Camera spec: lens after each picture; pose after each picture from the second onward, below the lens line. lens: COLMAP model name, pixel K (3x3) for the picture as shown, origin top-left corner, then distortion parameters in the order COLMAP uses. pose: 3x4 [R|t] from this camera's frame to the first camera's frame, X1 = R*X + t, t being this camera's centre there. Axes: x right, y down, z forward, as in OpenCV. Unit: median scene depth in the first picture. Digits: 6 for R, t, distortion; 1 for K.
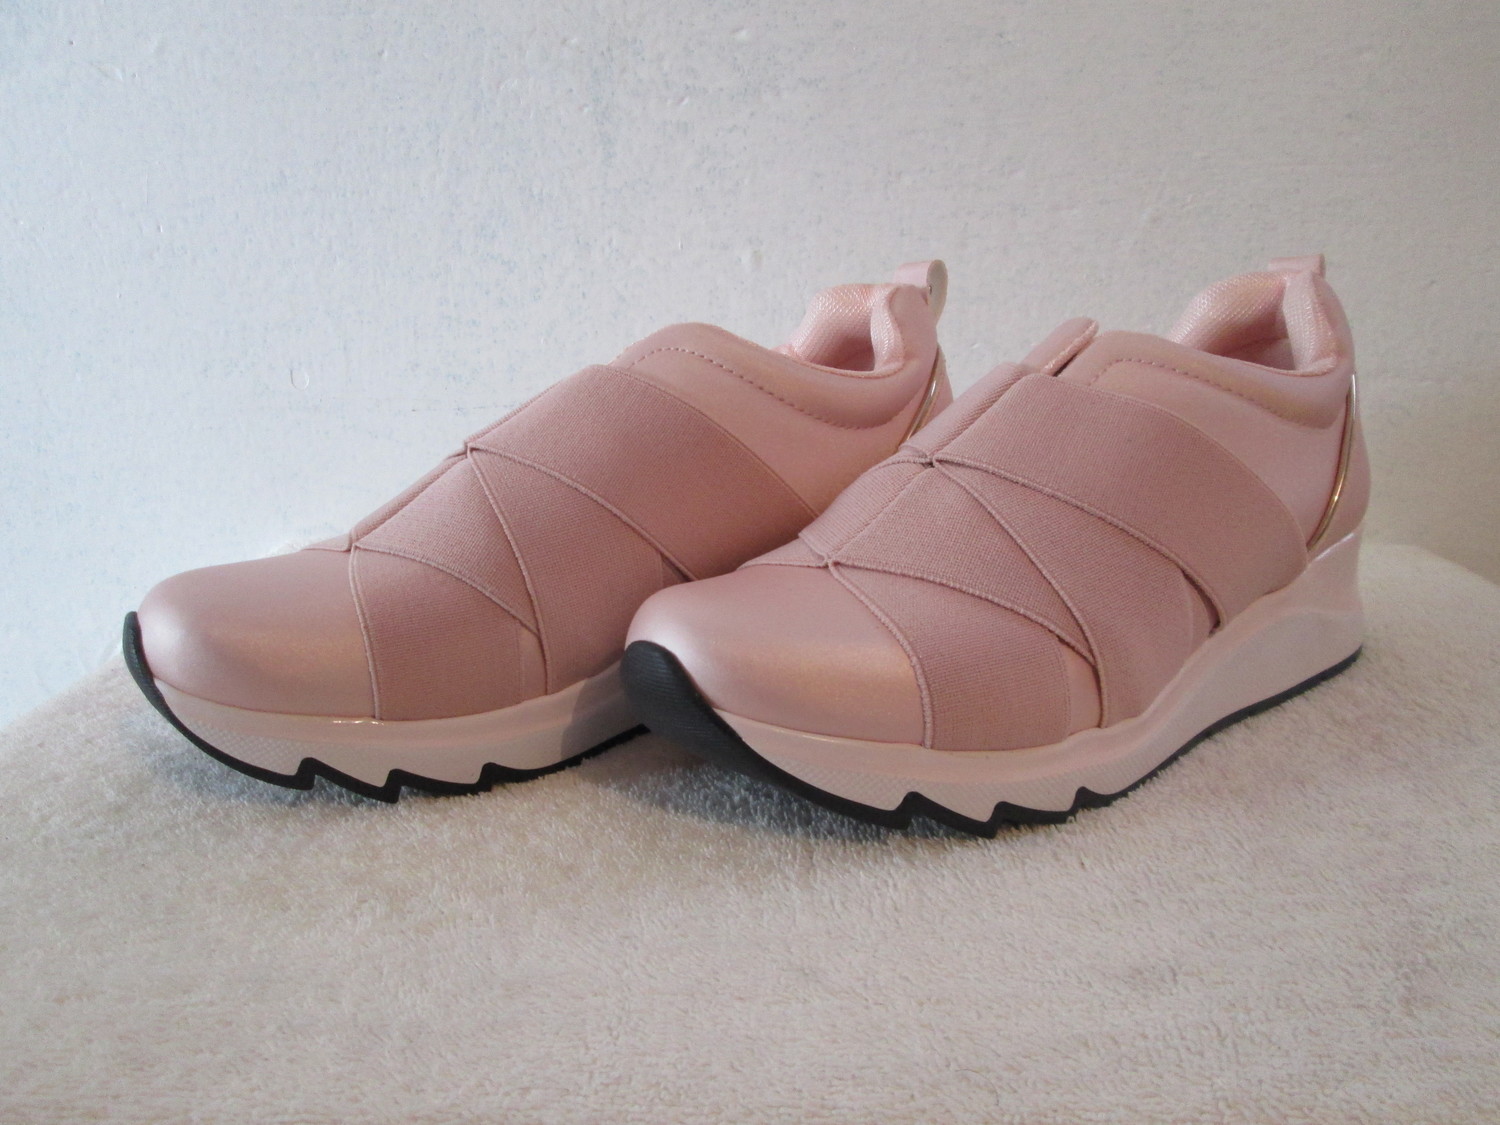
lens RADIAL K [[1219.1, 0, 730.9], [0, 1219.1, 540.9], [0, 0, 1]] dist [-0.049908, 0.030594]
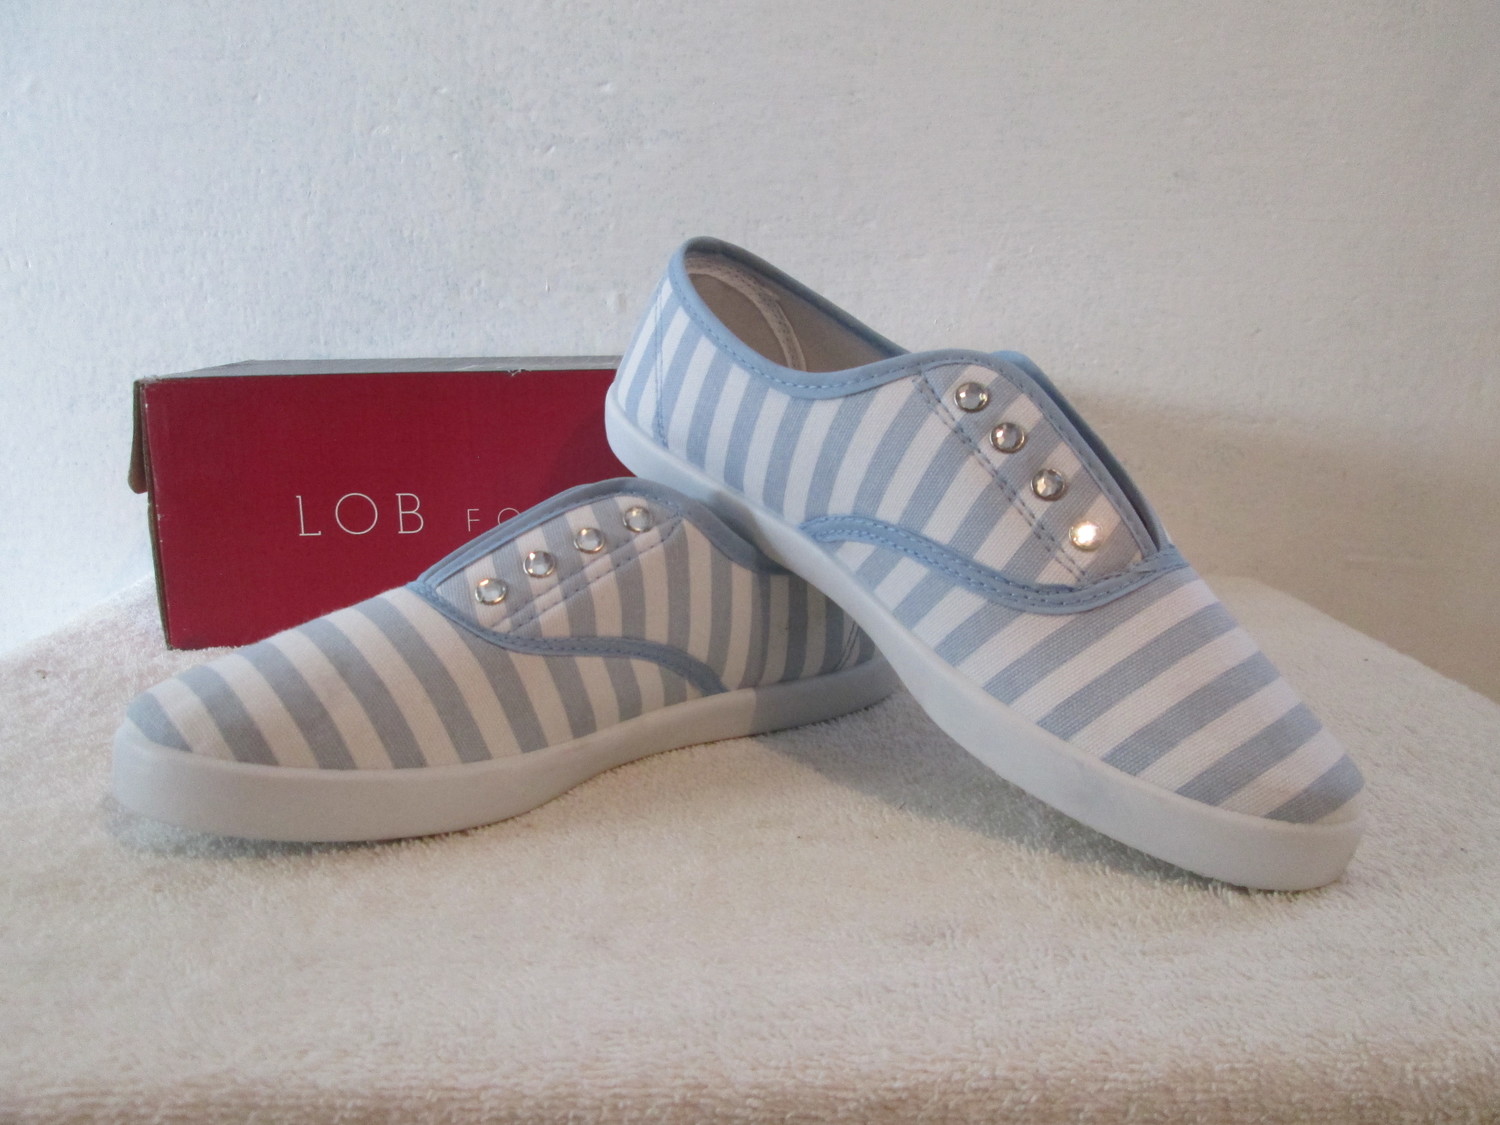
lens RADIAL K [[1219.1, 0, 743.4], [0, 1219.1, 548.0], [0, 0, 1]] dist [-0.049908, 0.030594]
pose [[0.997669, 0.001545, 0.068222, 0.055459], [0.002883, 0.997896, -0.064773, 0.045434], [-0.068179, 0.064818, 0.995565, -0.023419]]
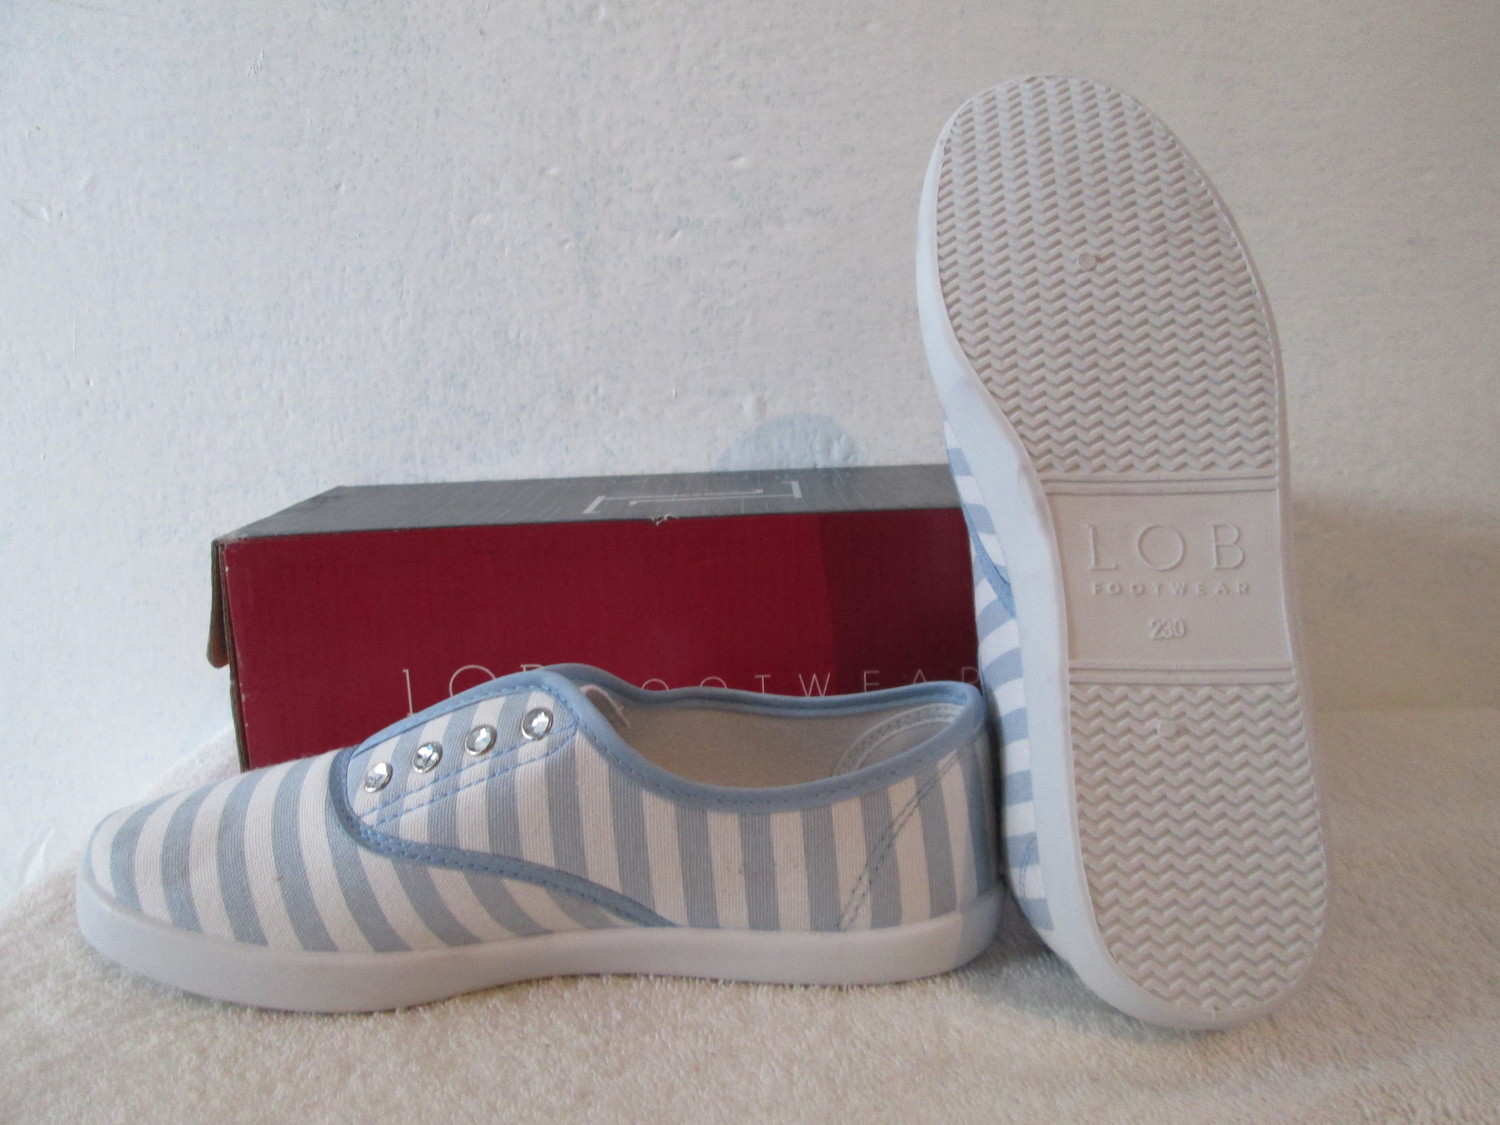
lens RADIAL K [[1219.1, 0, 742.0], [0, 1219.1, 549.7], [0, 0, 1]] dist [-0.049908, 0.030594]
pose [[0.999642, -0.018575, 0.019241, -0.011679], [0.019923, 0.997175, -0.072418, -0.063574], [-0.017841, 0.072775, 0.997189, 0.117182]]
